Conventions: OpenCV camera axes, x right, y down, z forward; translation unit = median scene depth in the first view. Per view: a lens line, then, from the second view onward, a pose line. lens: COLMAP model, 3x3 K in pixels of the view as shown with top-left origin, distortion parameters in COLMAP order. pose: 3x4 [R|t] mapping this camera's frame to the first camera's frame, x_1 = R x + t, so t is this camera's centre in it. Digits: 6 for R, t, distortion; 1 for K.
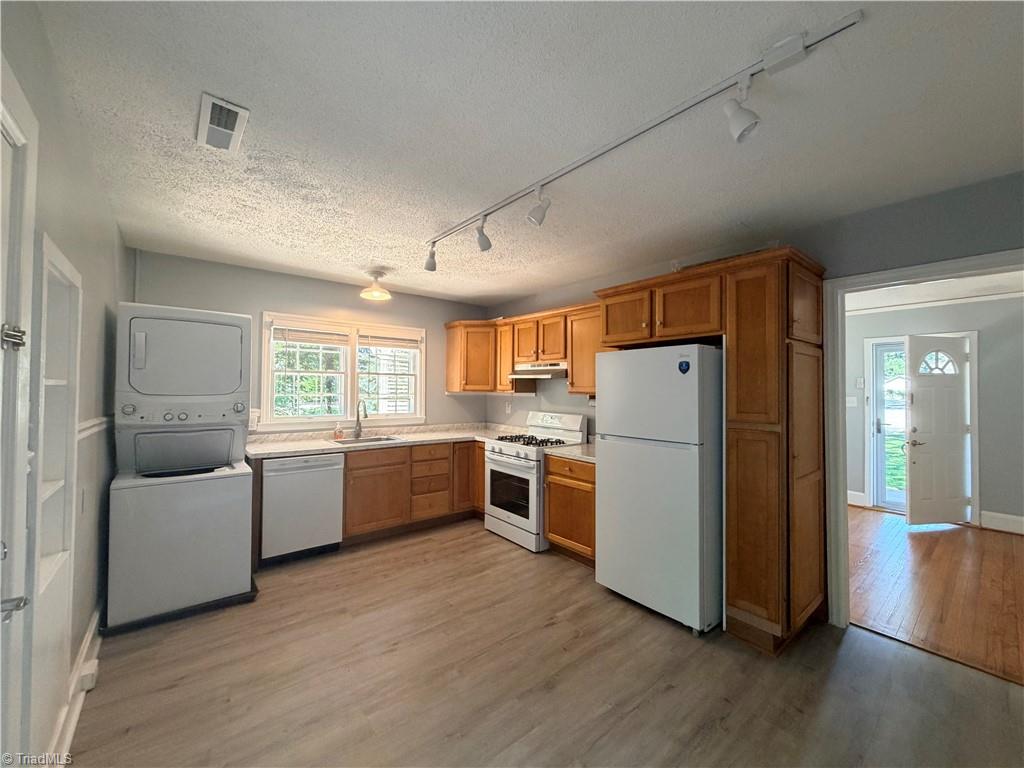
lens RADIAL K [[407.7, 0, 508.2], [0, 407.7, 385.1], [0, 0, 1]] dist [-0.000759, 0.000884]
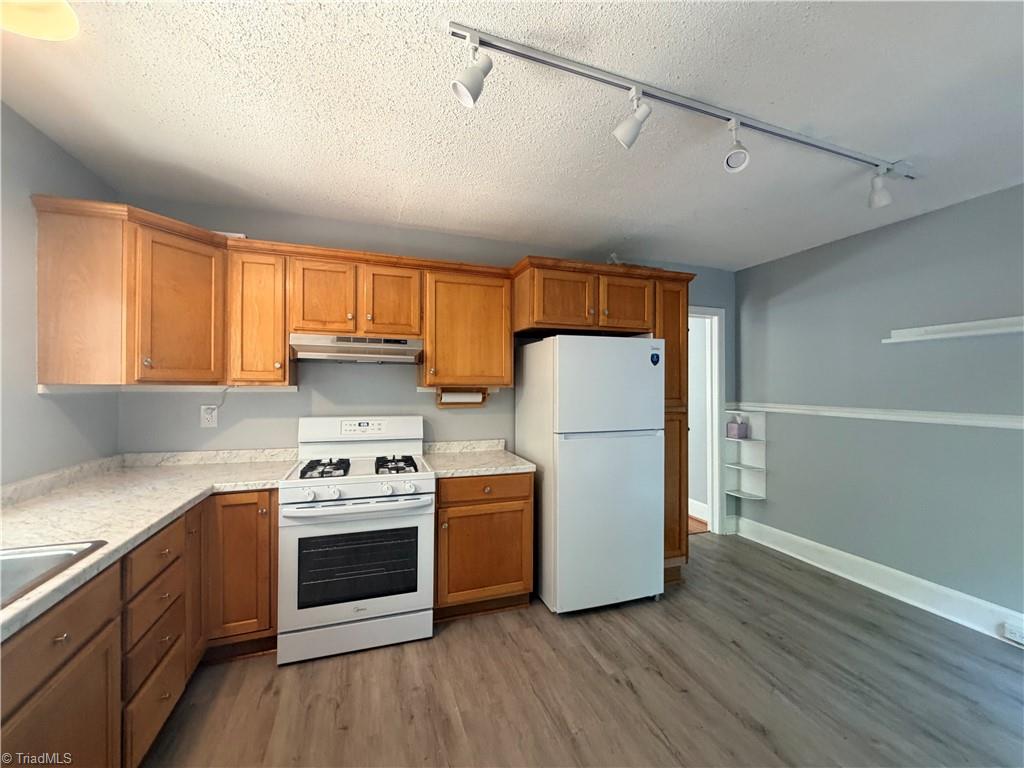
lens RADIAL K [[407.7, 0, 511.2], [0, 407.7, 384.5], [0, 0, 1]] dist [-0.000759, 0.000884]
pose [[0.339196, -0.008731, 0.940675, -0.514973], [-0.011316, 0.999847, 0.013360, 0.009008], [-0.940648, -0.015176, 0.339045, 0.717754]]
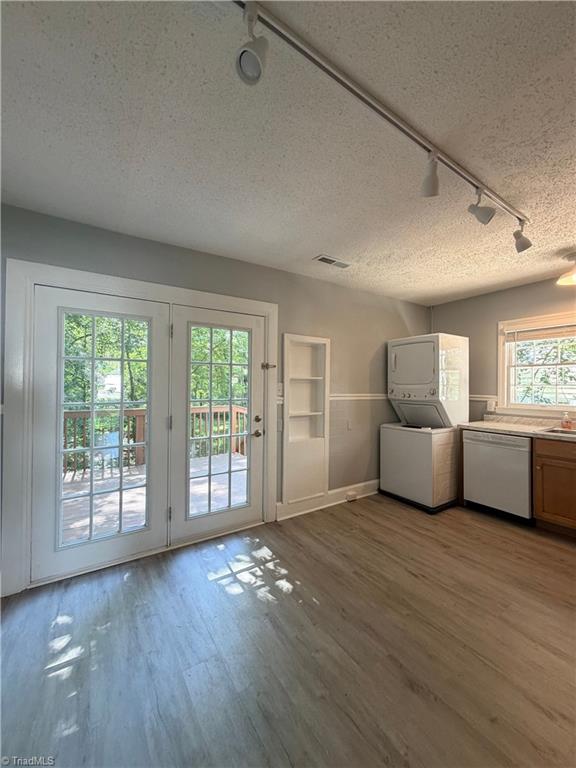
lens RADIAL K [[305.8, 0, 287.6], [0, 305.8, 382.3], [0, 0, 1]] dist [-0.000759, 0.000884]
pose [[-0.106126, -0.015569, -0.994231, 0.500096], [0.010218, 0.999808, -0.016747, 0.026049], [0.994300, -0.011937, -0.105947, 0.468193]]
